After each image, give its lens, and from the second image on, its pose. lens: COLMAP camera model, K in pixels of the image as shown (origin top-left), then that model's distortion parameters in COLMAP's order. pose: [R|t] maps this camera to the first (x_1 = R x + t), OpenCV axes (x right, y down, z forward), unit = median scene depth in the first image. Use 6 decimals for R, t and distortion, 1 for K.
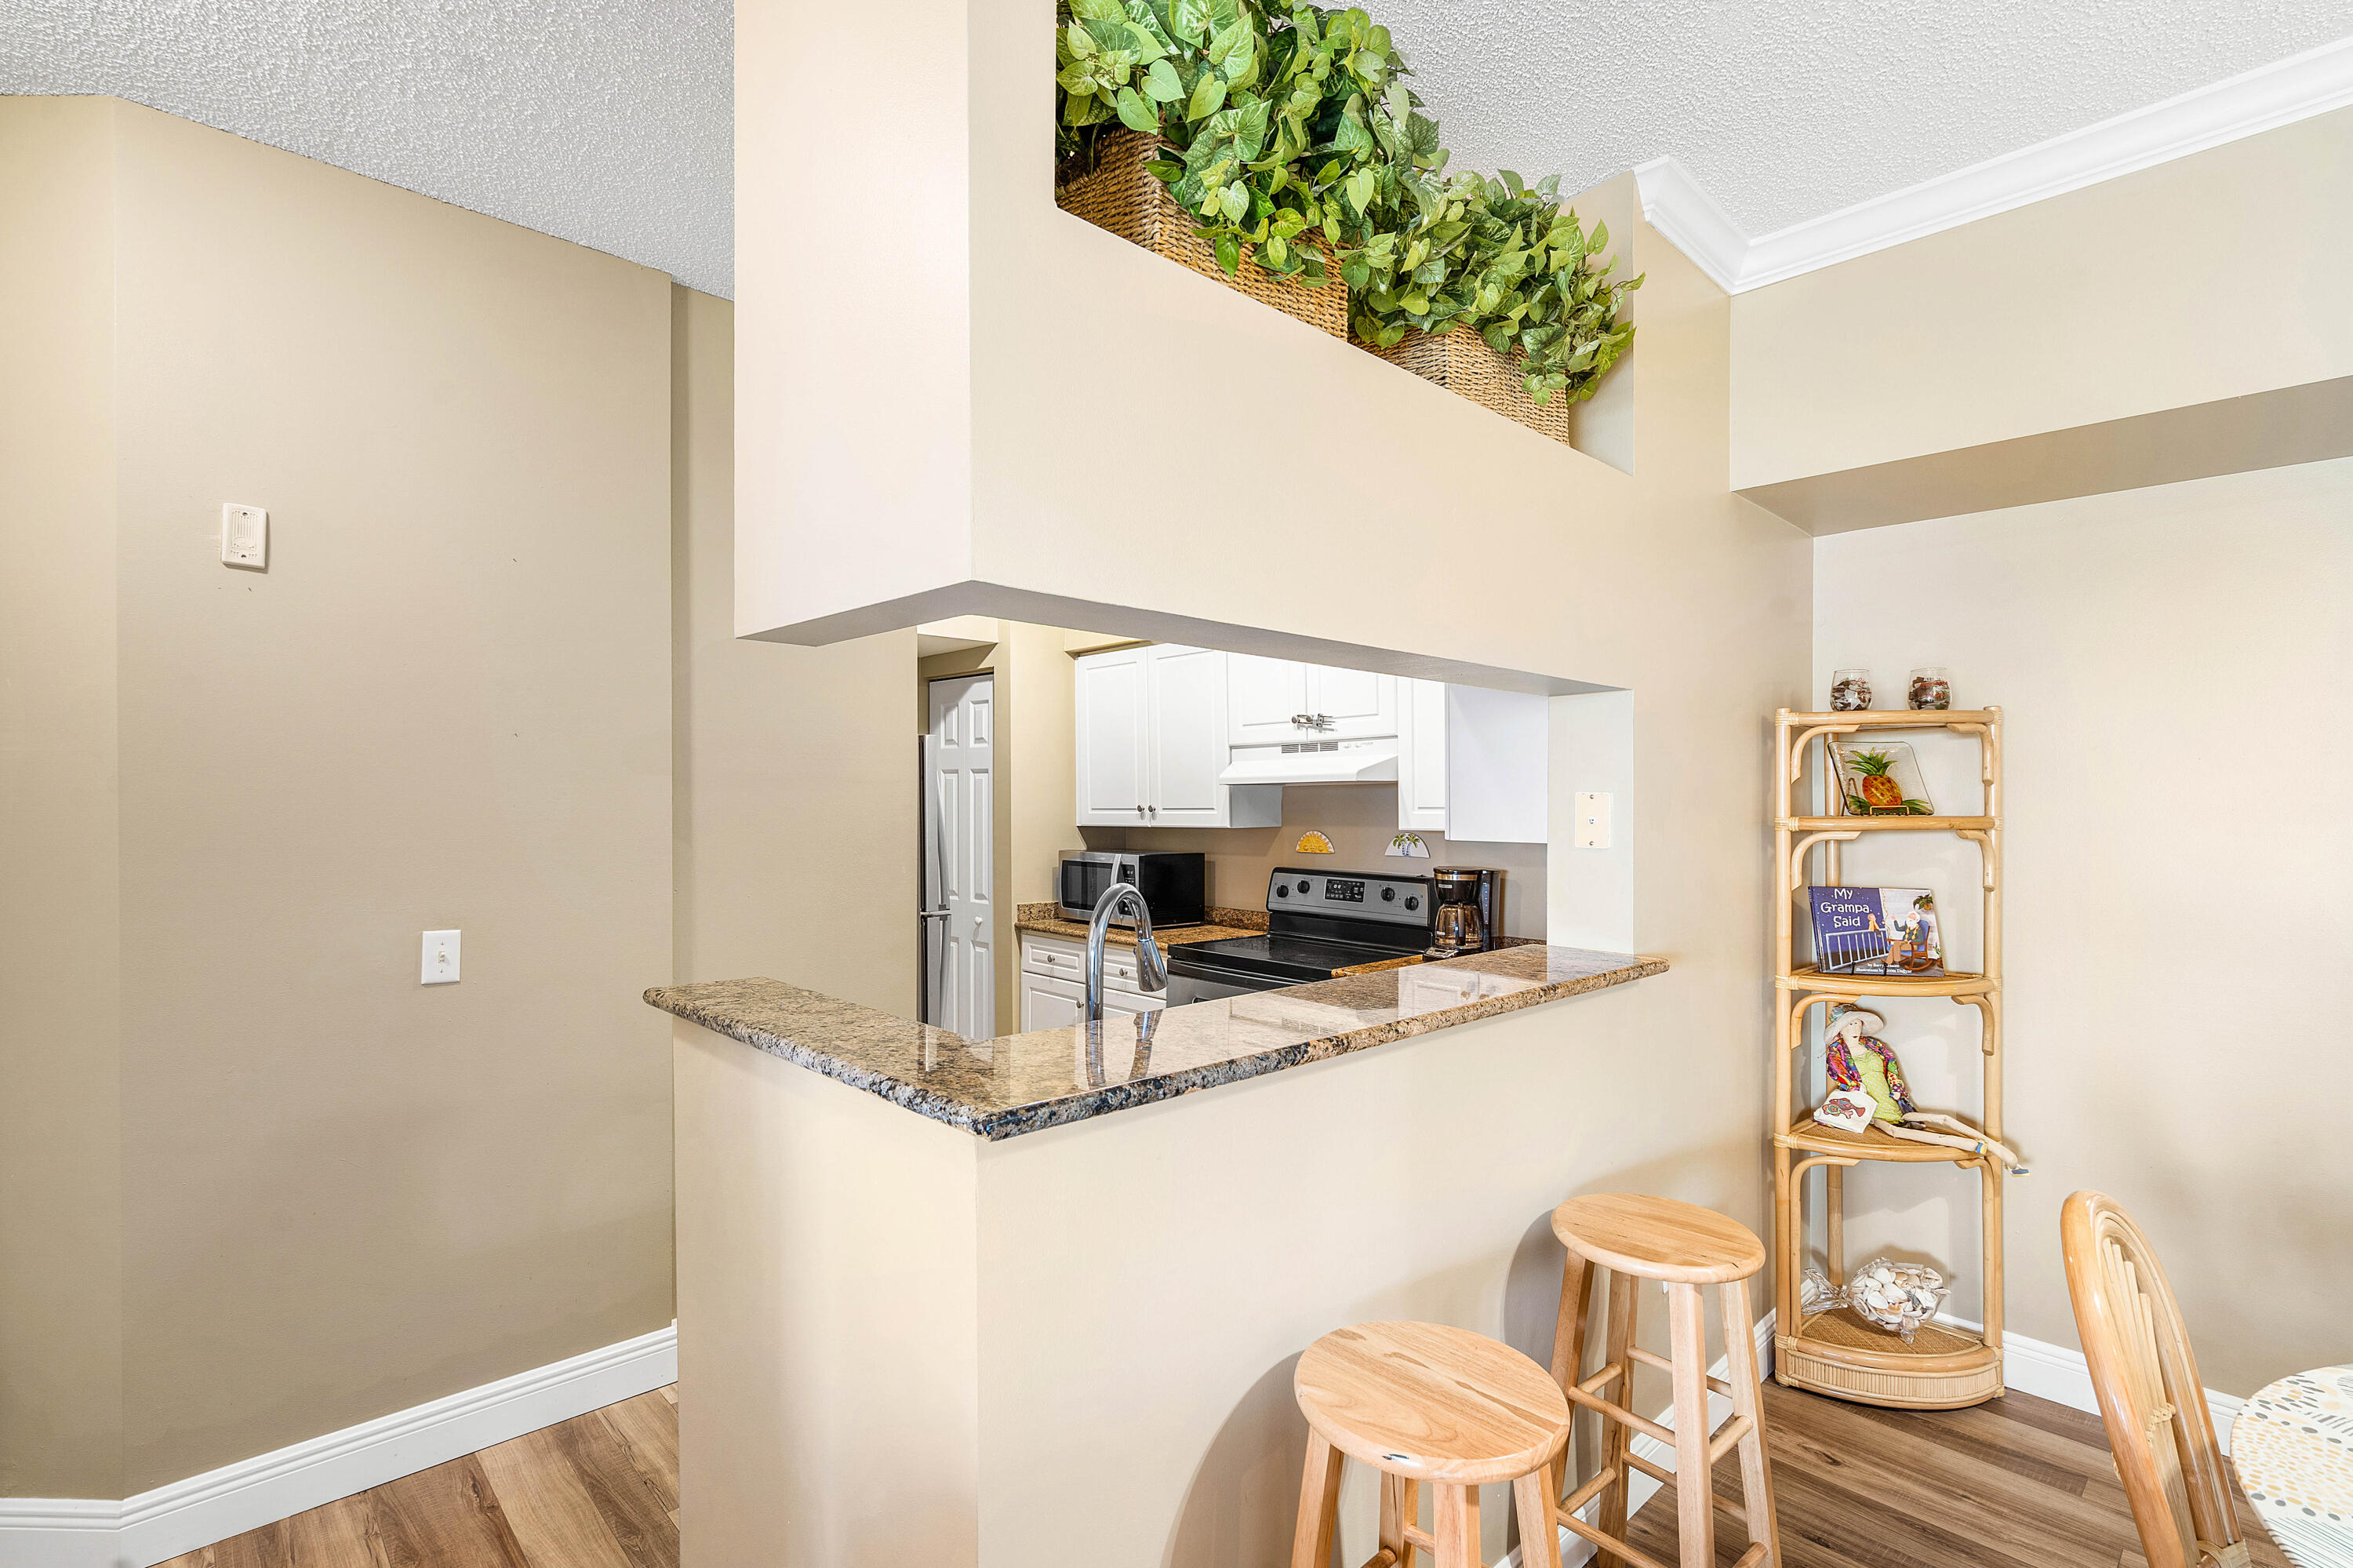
lens RADIAL K [[1095.9, 0, 1134.3], [0, 1095.9, 795.2], [0, 0, 1]] dist [-0.005099, 0.001626]
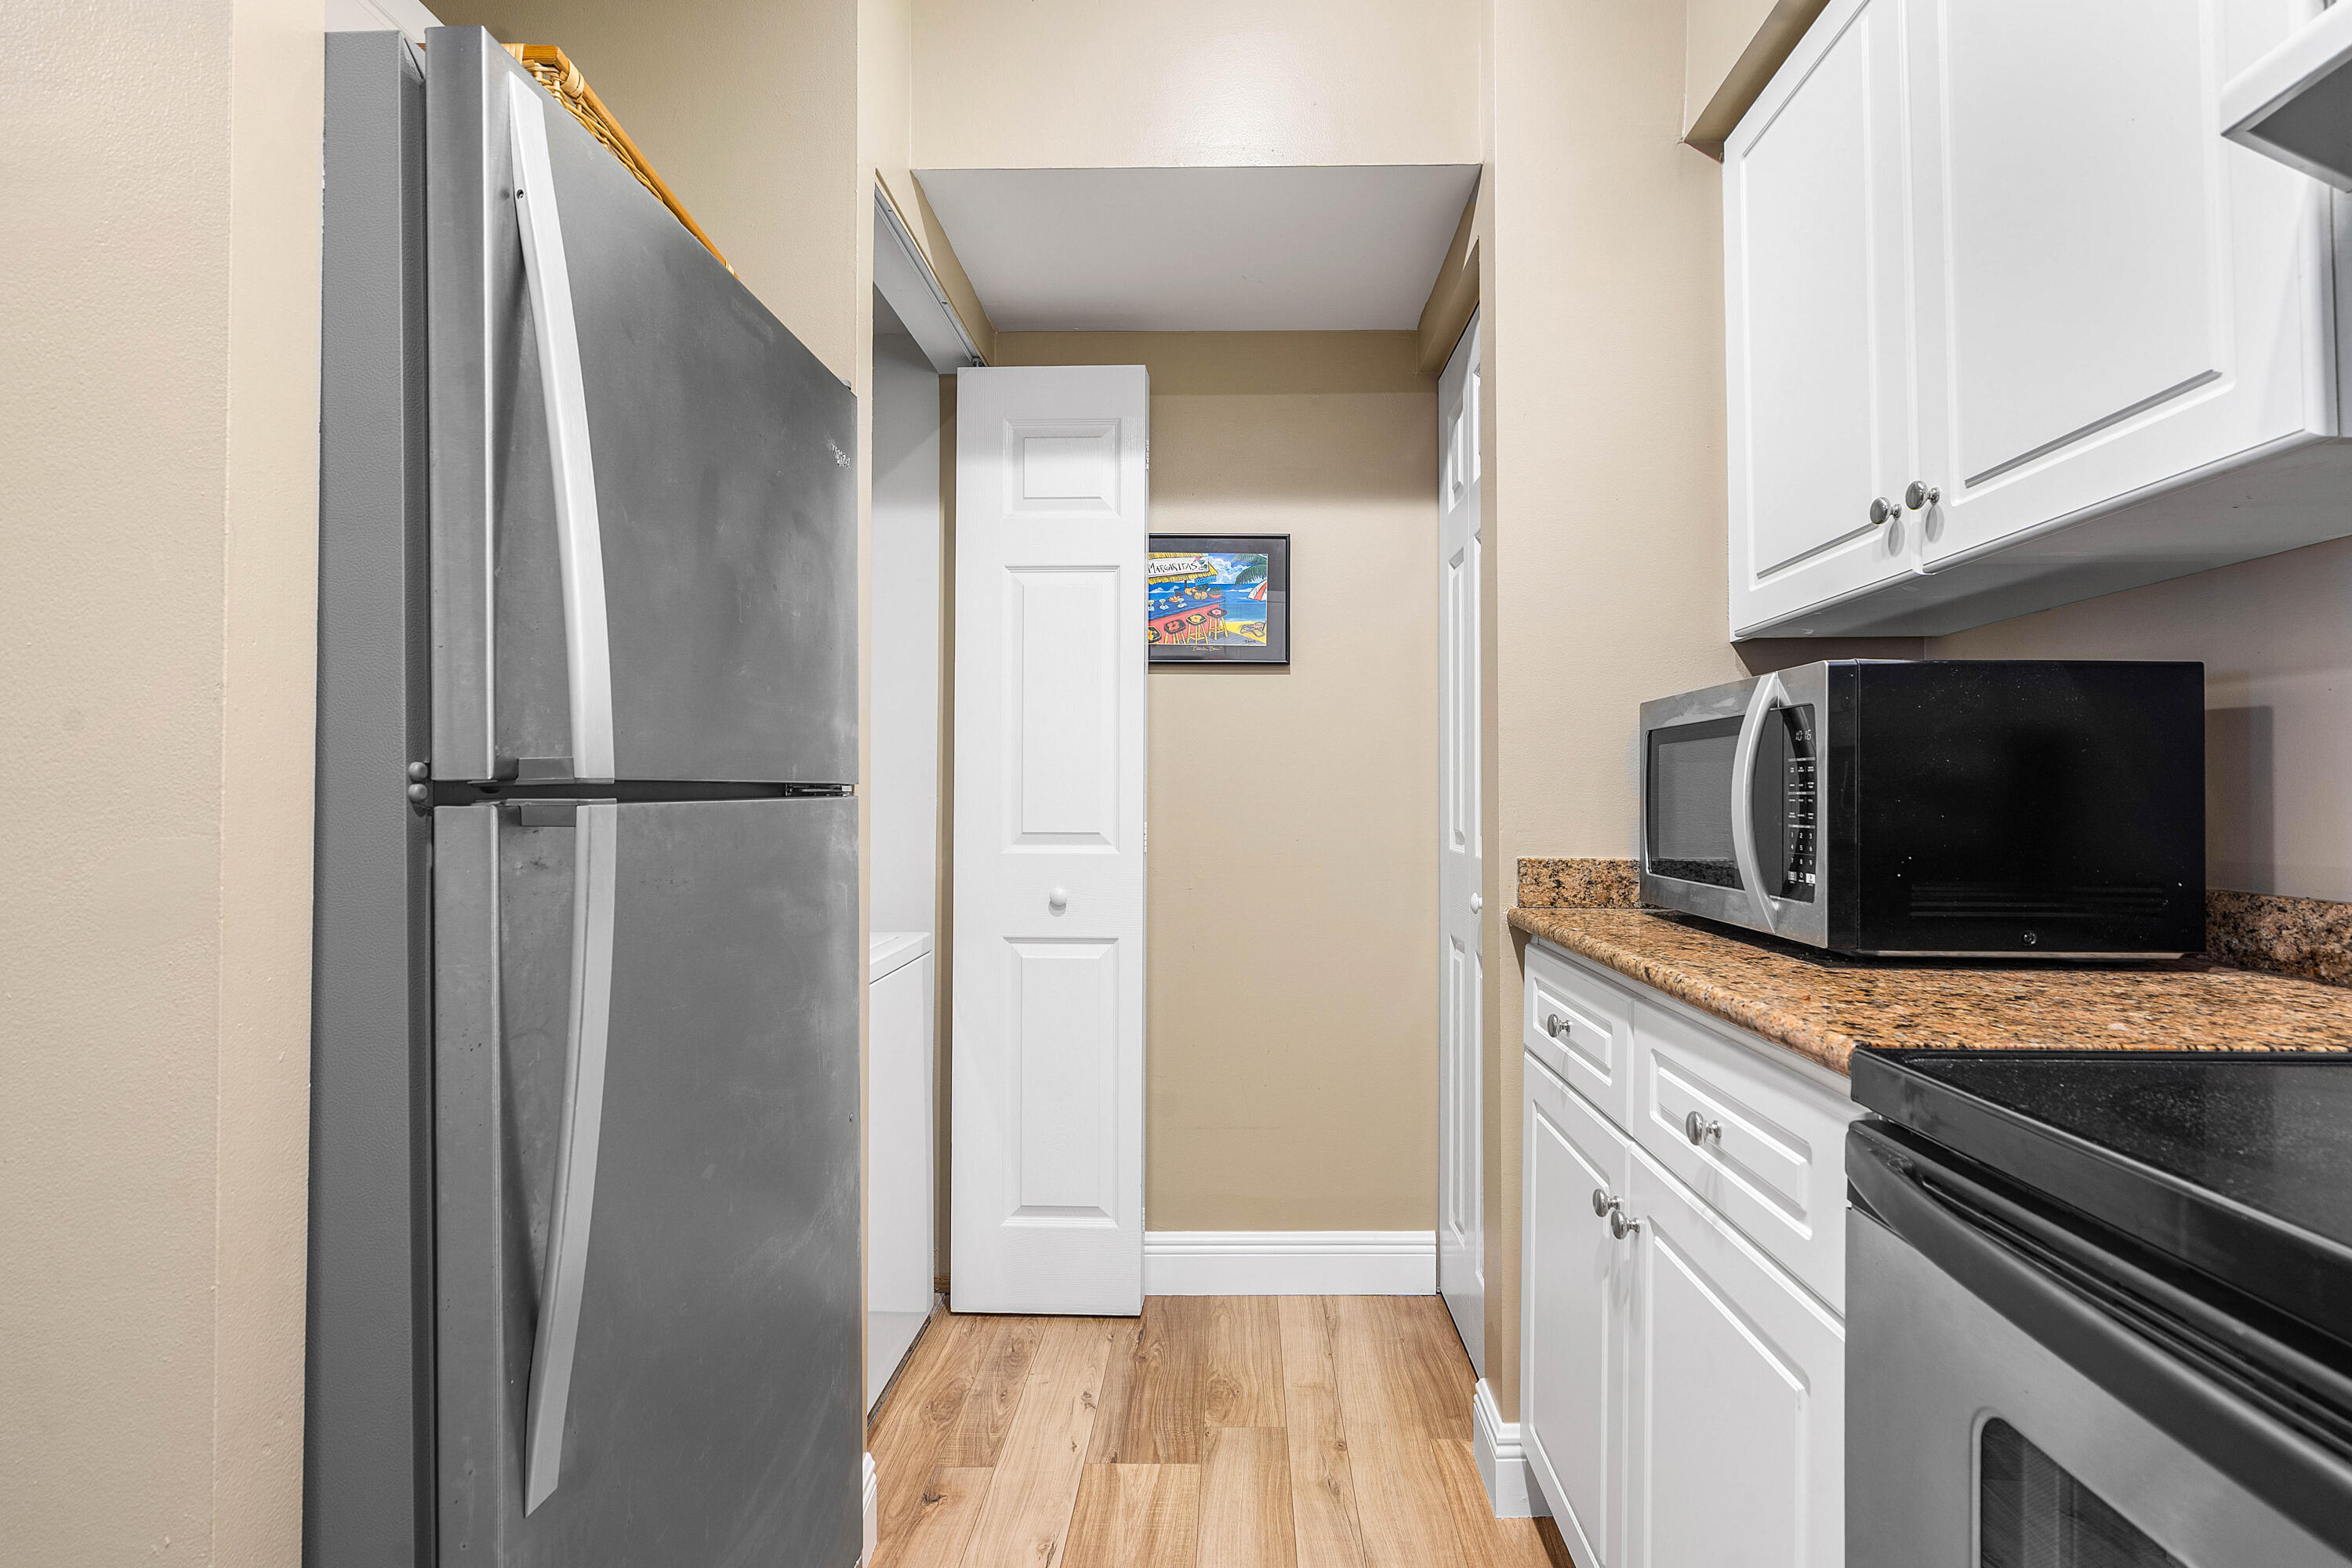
lens RADIAL K [[1095.4, 0, 1179.4], [0, 1095.4, 795.1], [0, 0, 1]] dist [-0.005099, 0.001626]
pose [[0.714098, -0.009432, -0.699982, 0.112872], [0.005718, 0.999954, -0.007640, 0.134432], [0.700023, 0.001453, 0.714119, 1.115930]]
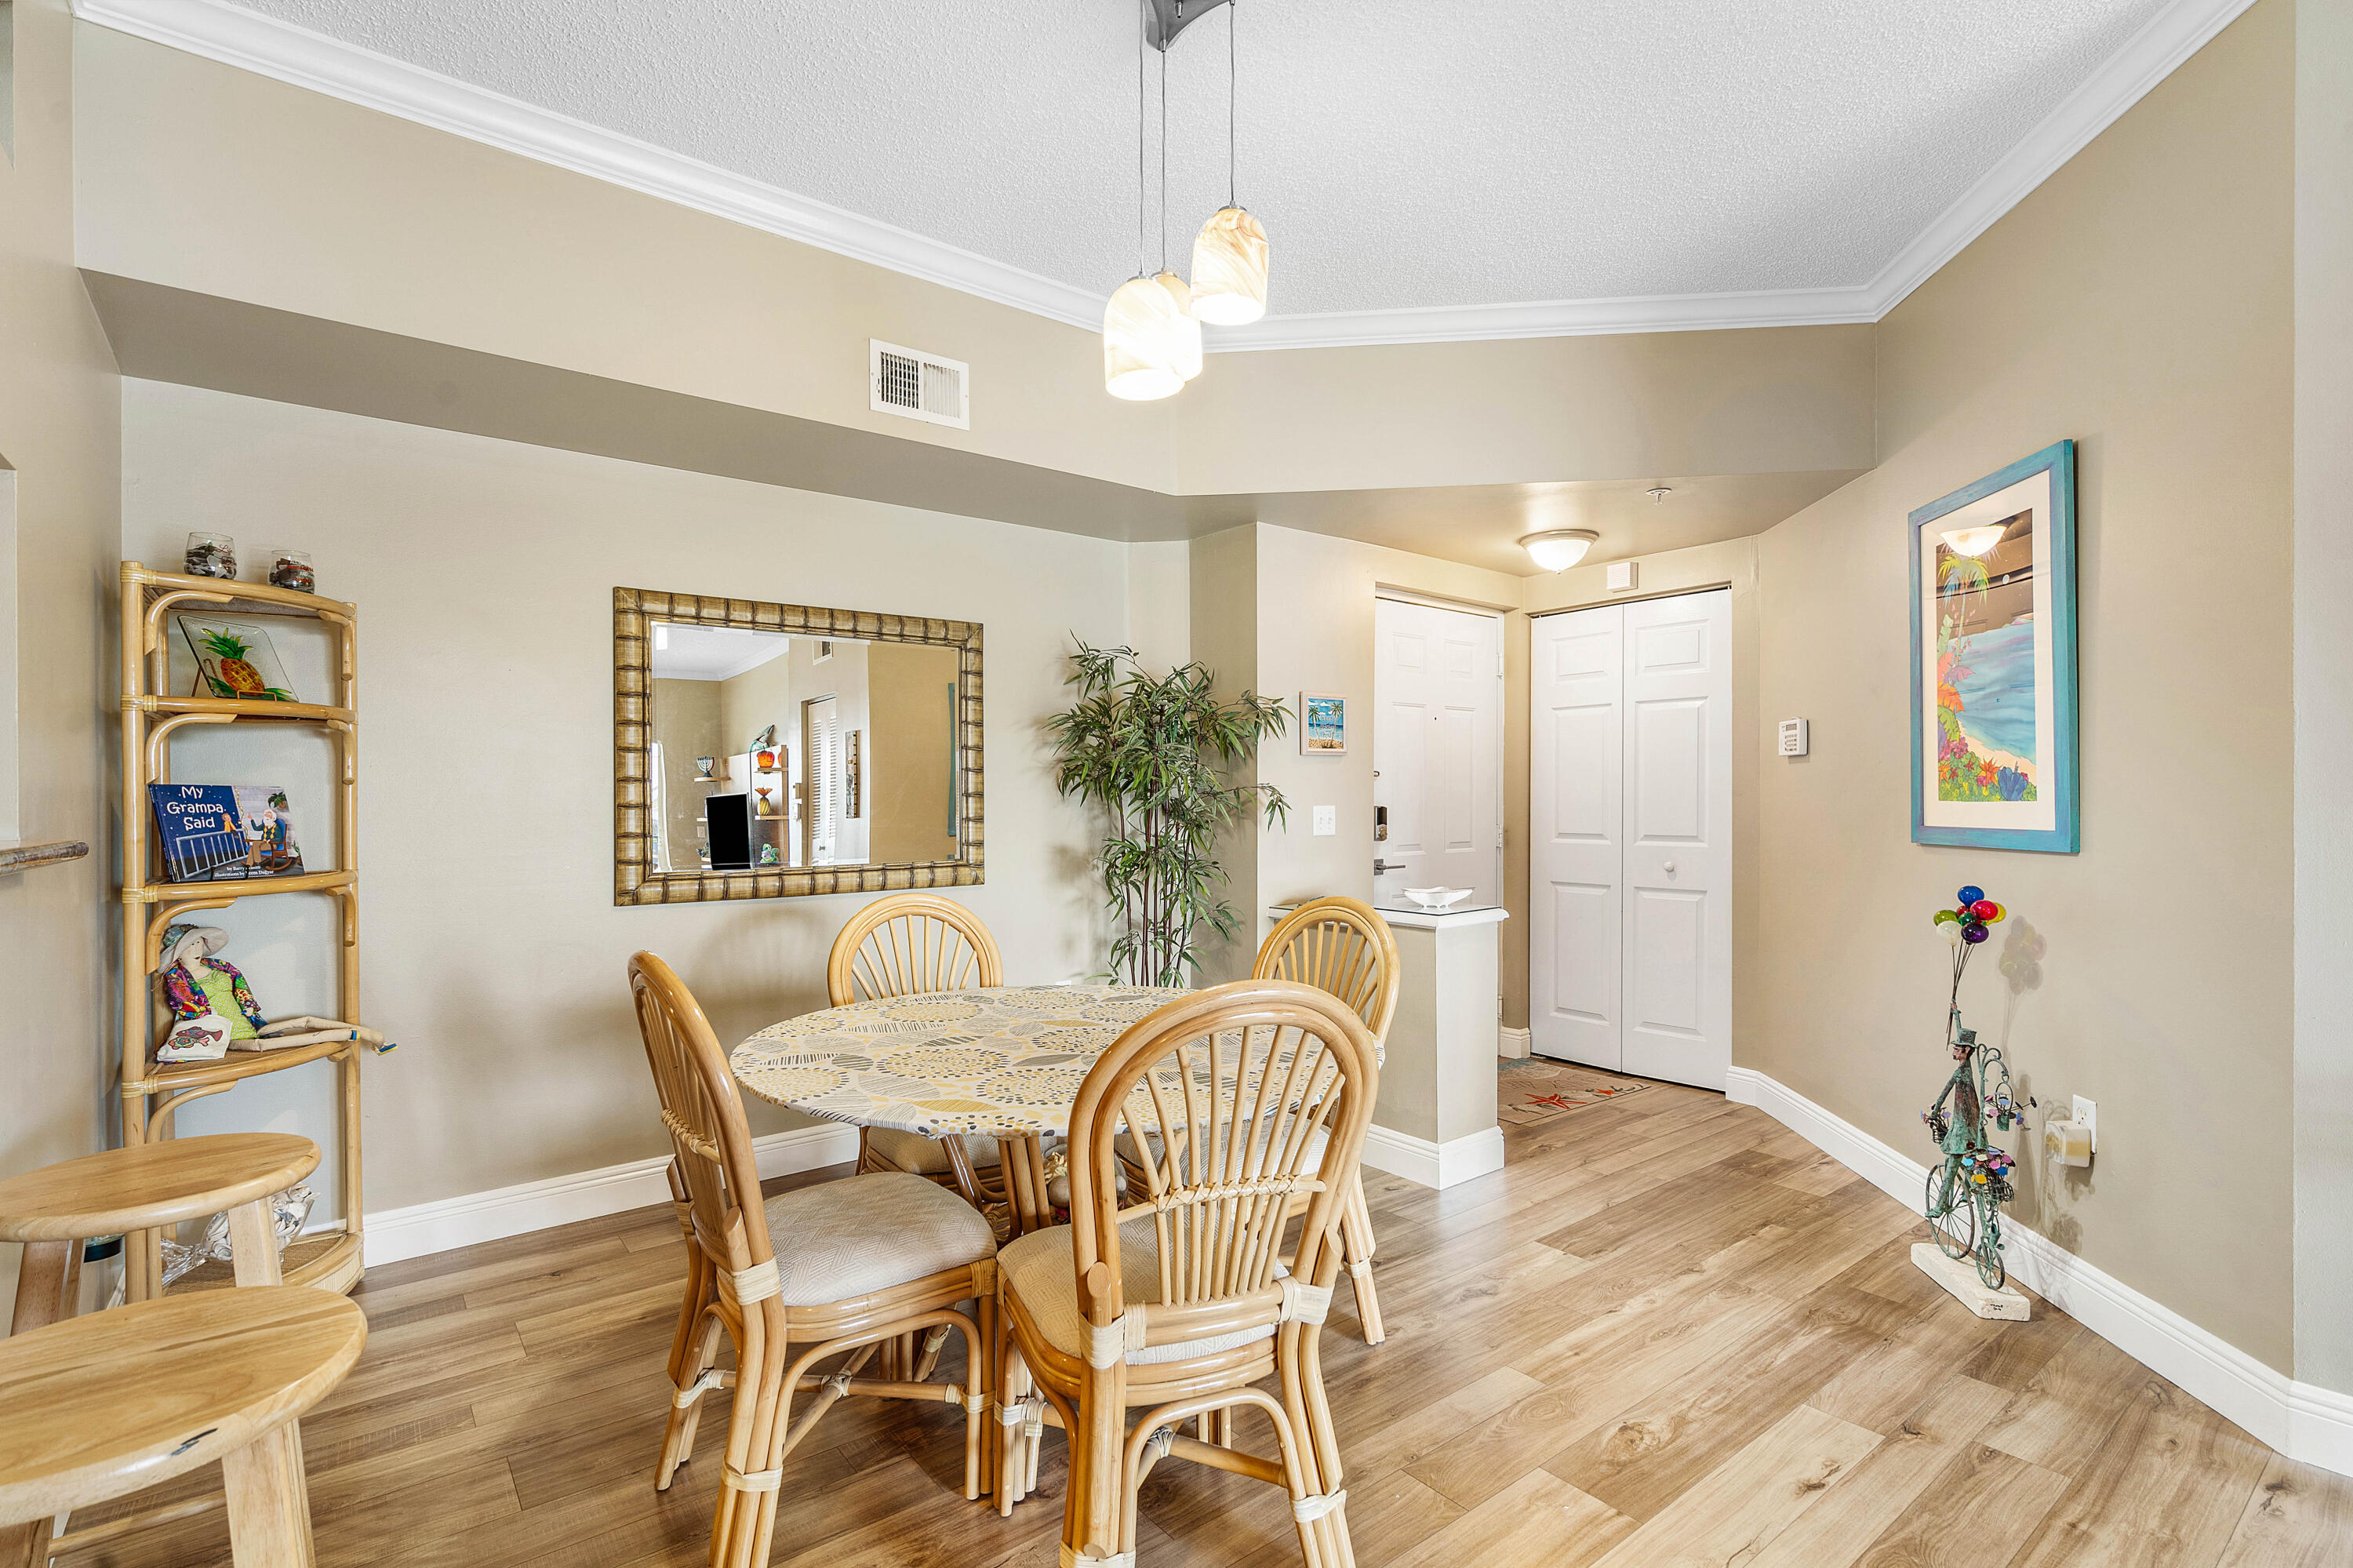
lens RADIAL K [[1095.9, 0, 1168.8], [0, 1095.9, 795.7], [0, 0, 1]] dist [-0.005099, 0.001626]
pose [[0.074826, -0.003093, 0.997192, -0.162310], [0.006394, 0.999976, 0.002622, 0.095524], [-0.997176, 0.006180, 0.074844, 0.158269]]
